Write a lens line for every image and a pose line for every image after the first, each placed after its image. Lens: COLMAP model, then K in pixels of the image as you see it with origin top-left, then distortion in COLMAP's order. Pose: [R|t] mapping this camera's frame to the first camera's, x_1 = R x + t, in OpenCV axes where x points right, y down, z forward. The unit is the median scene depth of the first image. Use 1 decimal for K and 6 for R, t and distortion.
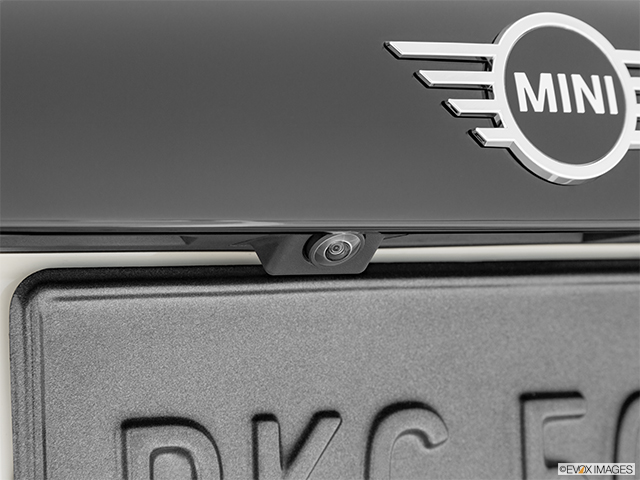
lens RADIAL K [[1883.2, 0, 319.9], [0, 1883.2, 240.4], [0, 0, 1]] dist [0.018008, 0.000000]
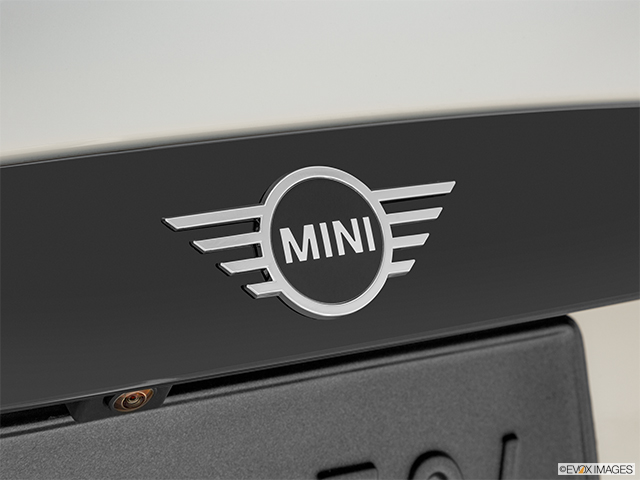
lens RADIAL K [[1883.2, 0, 320.0], [0, 1883.2, 239.5], [0, 0, 1]] dist [0.018008, 0.000000]
pose [[0.997305, -0.064023, 0.035828, 0.079545], [0.060483, 0.993883, 0.092408, -0.172973], [-0.041525, -0.089992, 0.995076, -0.133337]]
